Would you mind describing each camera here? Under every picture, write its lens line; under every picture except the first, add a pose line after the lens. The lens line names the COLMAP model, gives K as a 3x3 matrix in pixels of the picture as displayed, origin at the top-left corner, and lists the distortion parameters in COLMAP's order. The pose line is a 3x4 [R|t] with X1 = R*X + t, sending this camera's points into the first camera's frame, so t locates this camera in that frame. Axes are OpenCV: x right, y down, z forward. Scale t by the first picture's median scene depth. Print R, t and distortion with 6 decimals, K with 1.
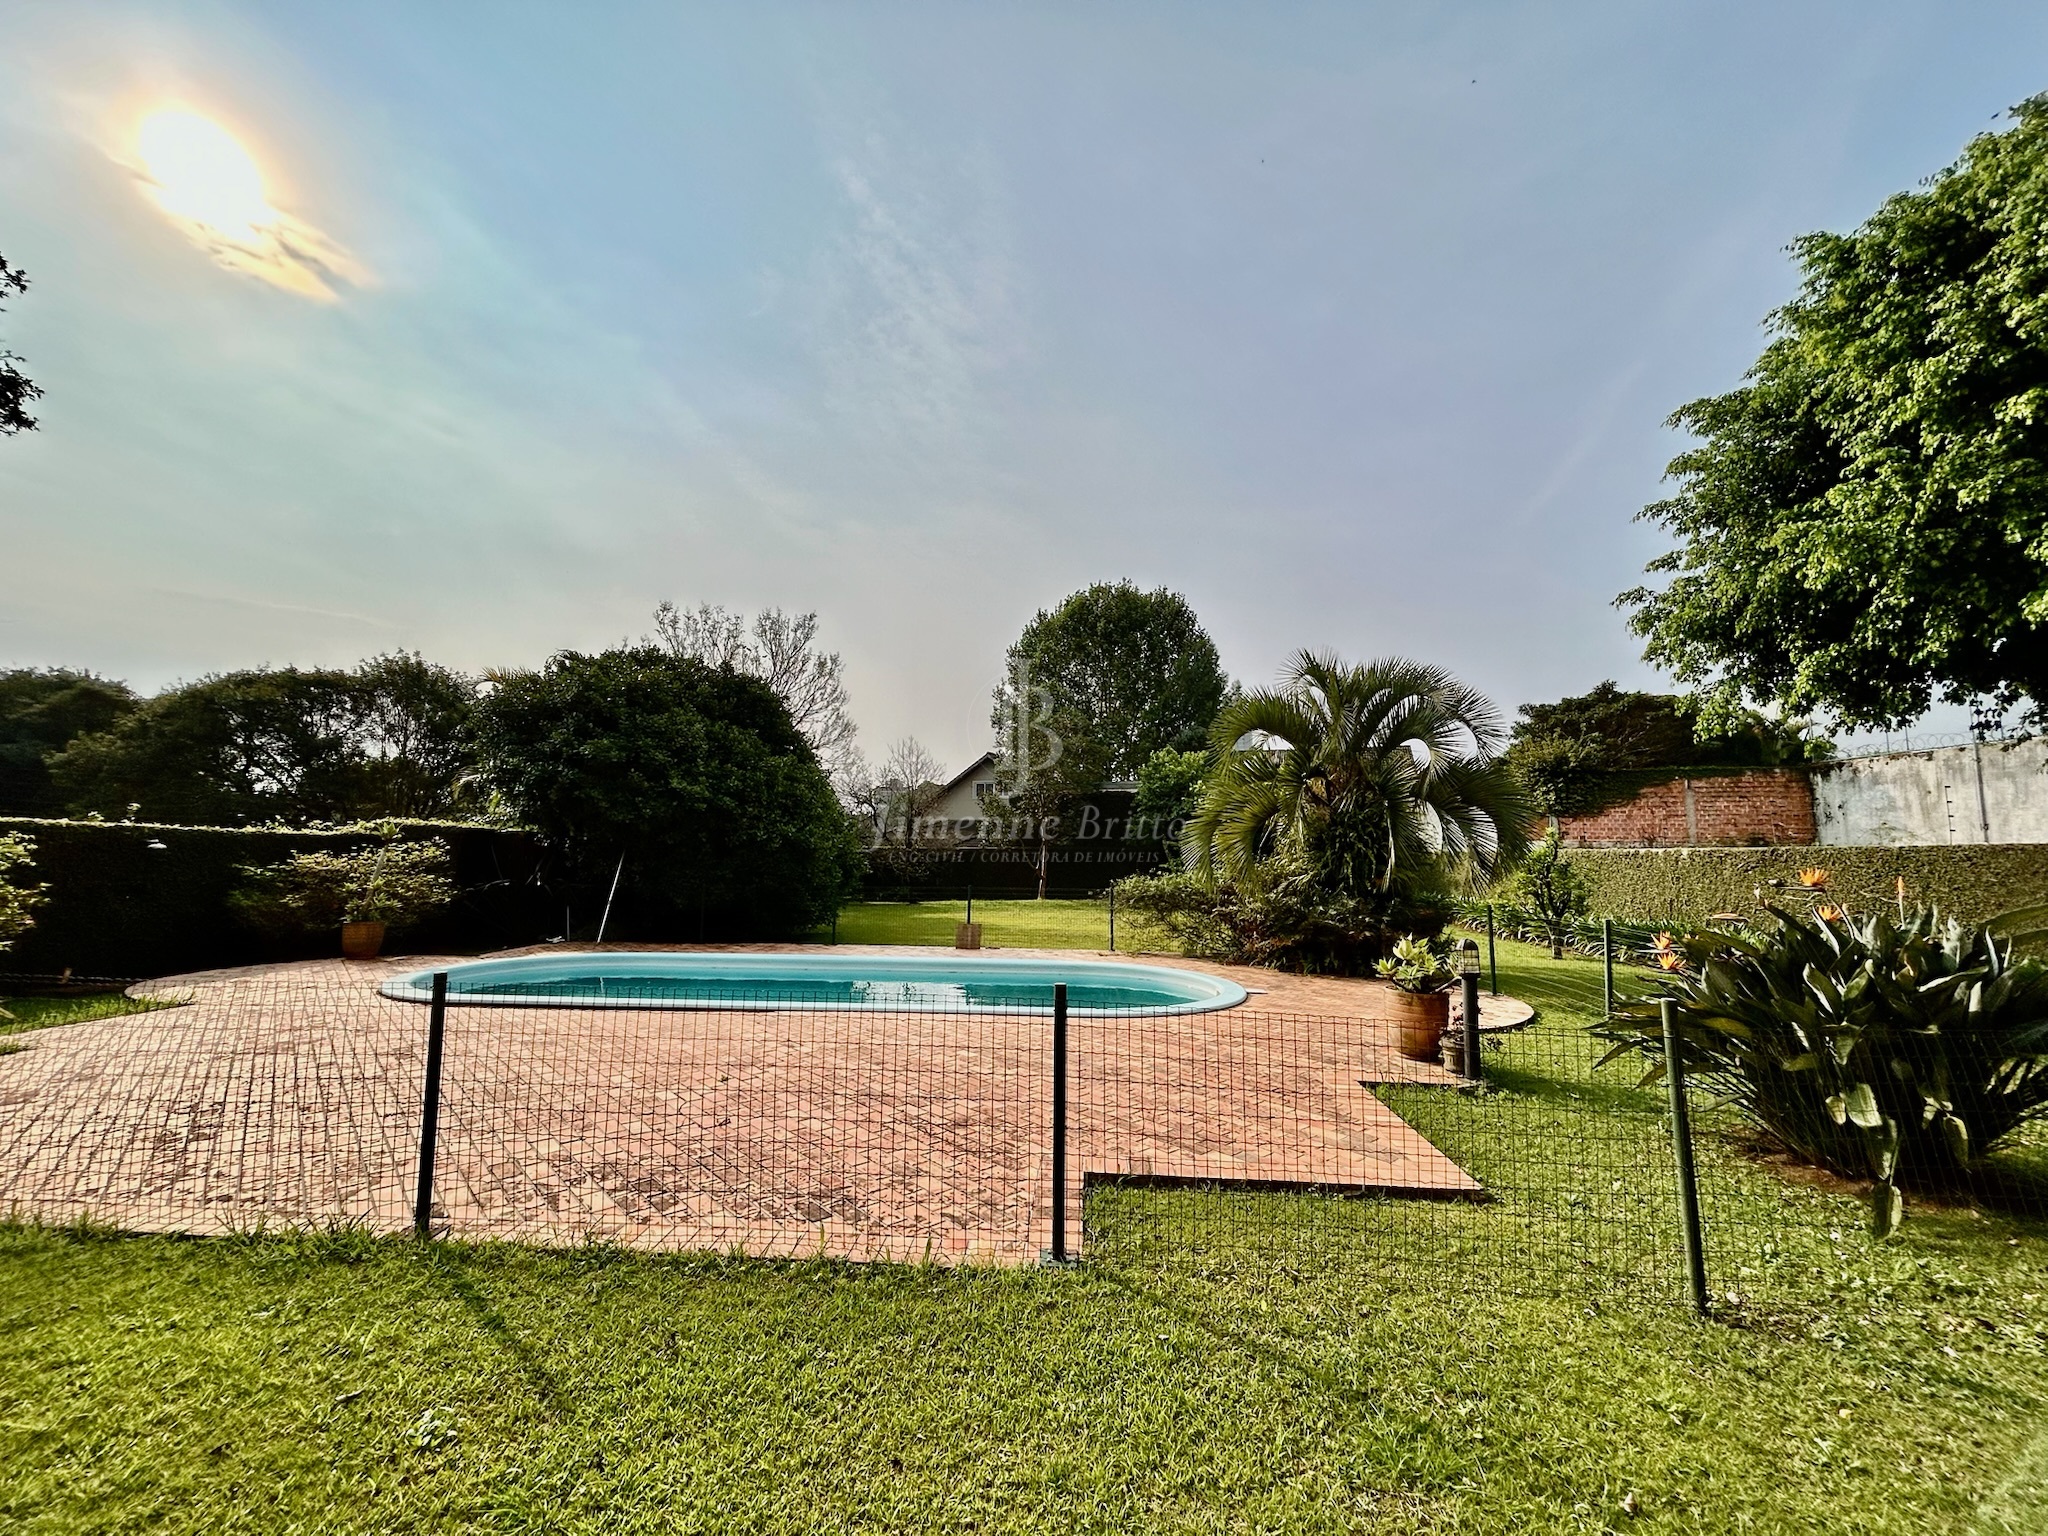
lens RADIAL K [[808.9, 0, 1024.0], [0, 808.9, 761.6], [0, 0, 1]] dist [0.000598, 0.000151]
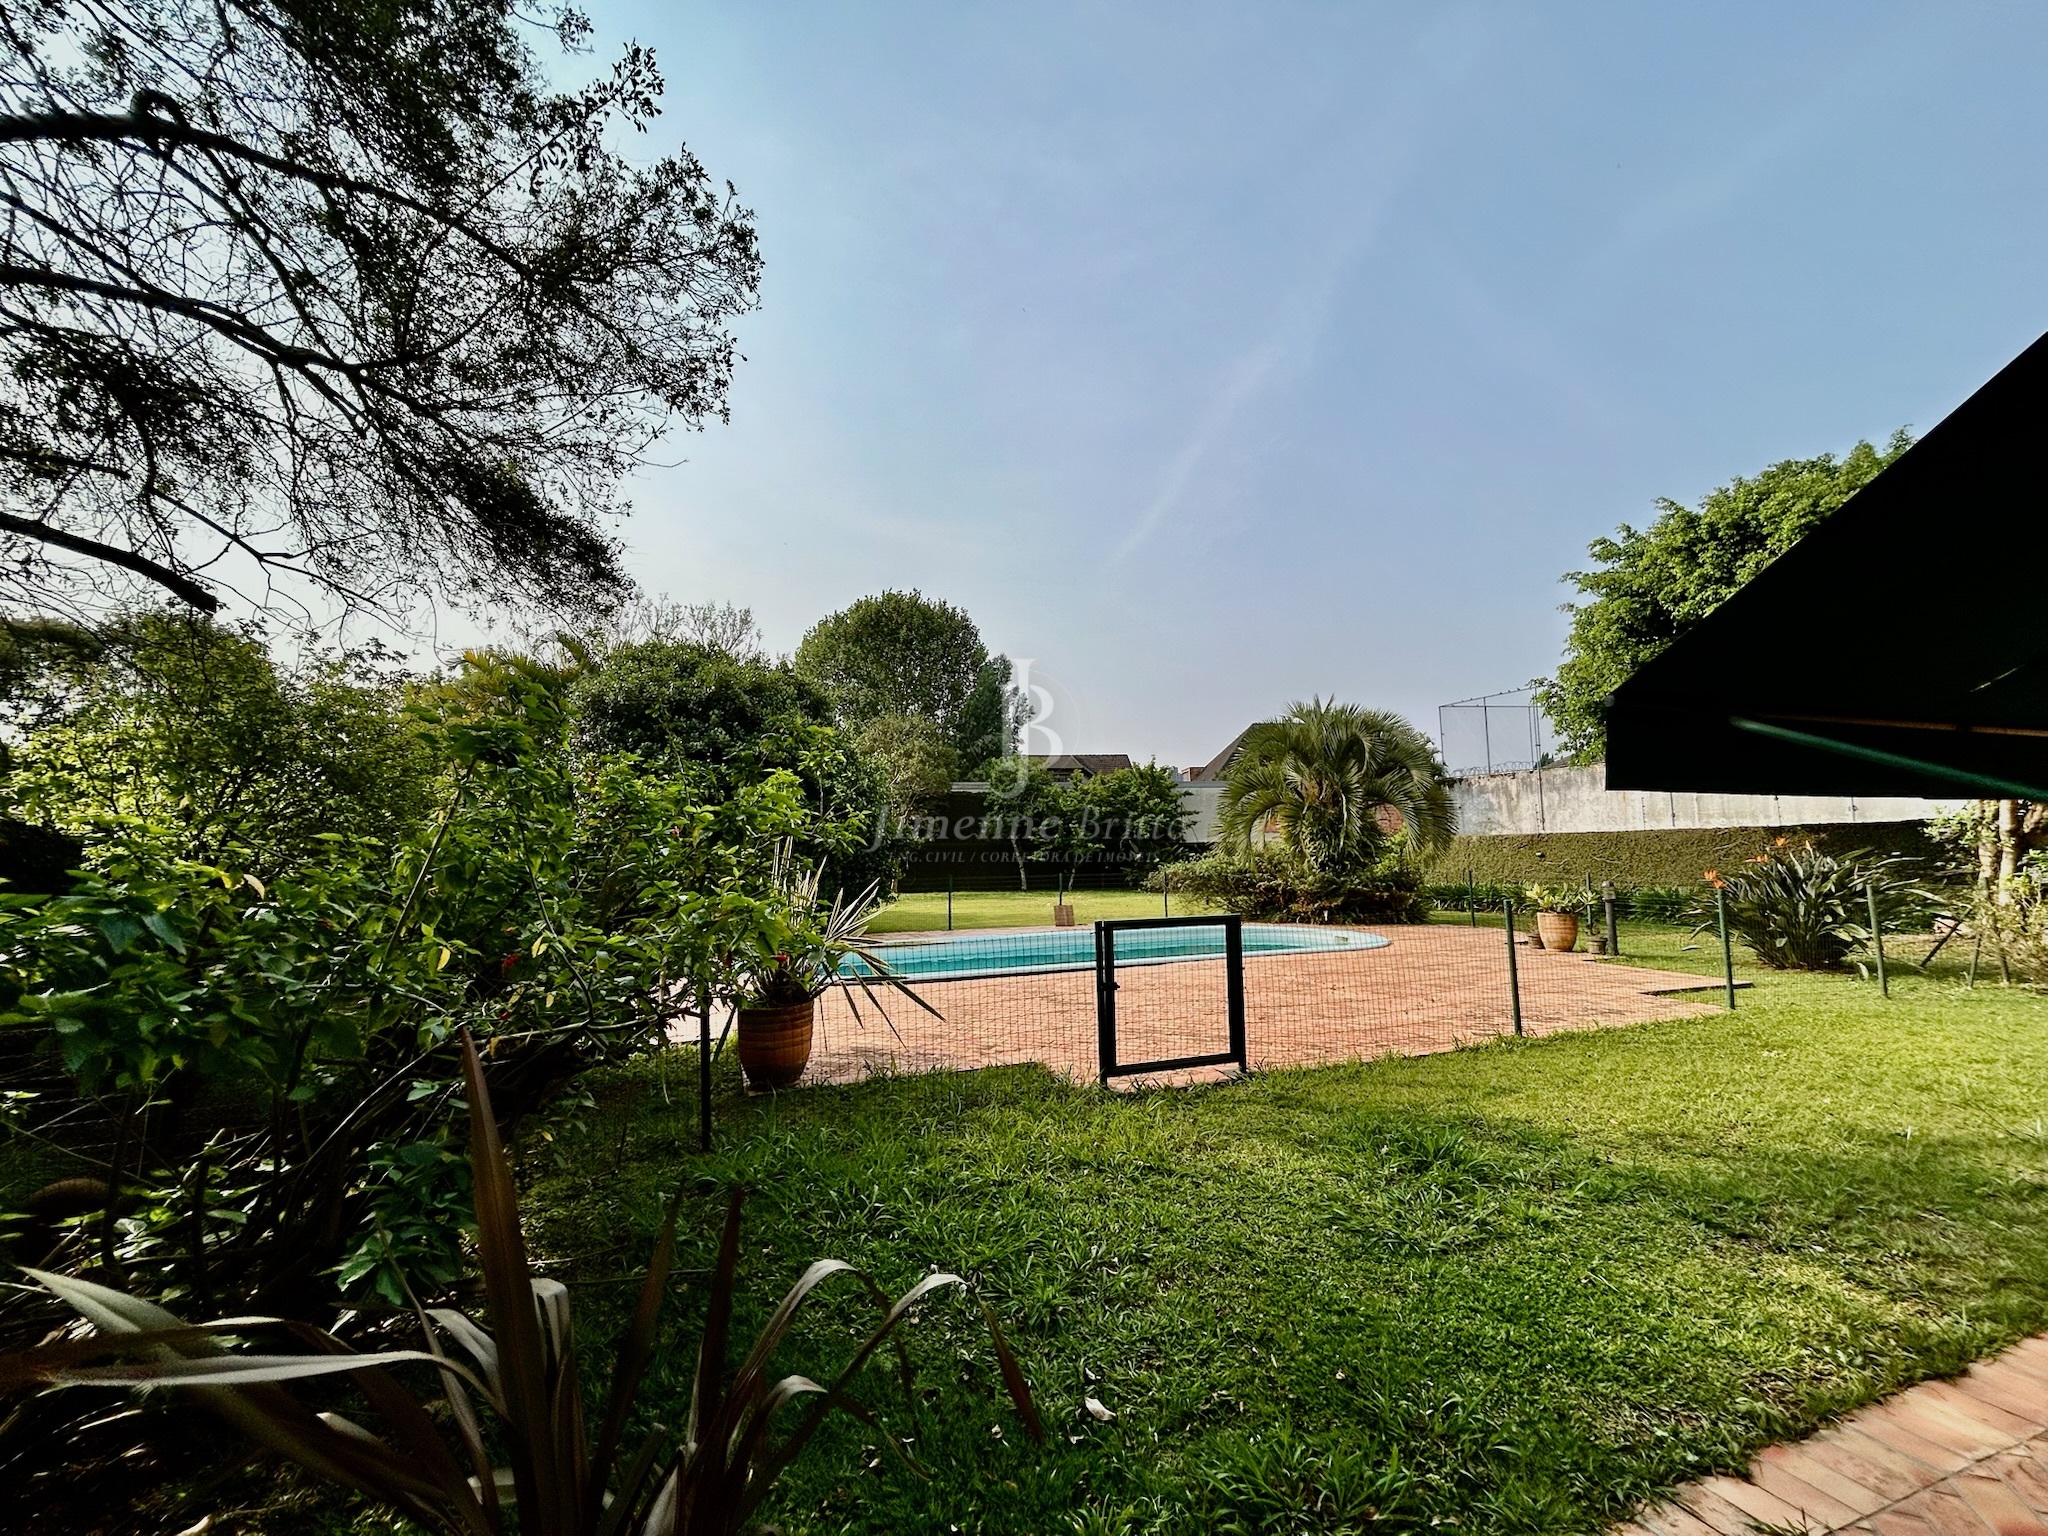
lens RADIAL K [[808.9, 0, 1024.0], [0, 808.9, 779.0], [0, 0, 1]] dist [0.000598, 0.000151]
pose [[0.915397, 0.014953, 0.402274, -0.360413], [-0.023622, 0.999583, 0.016597, -0.003791], [-0.401858, -0.024695, 0.915369, -0.039817]]
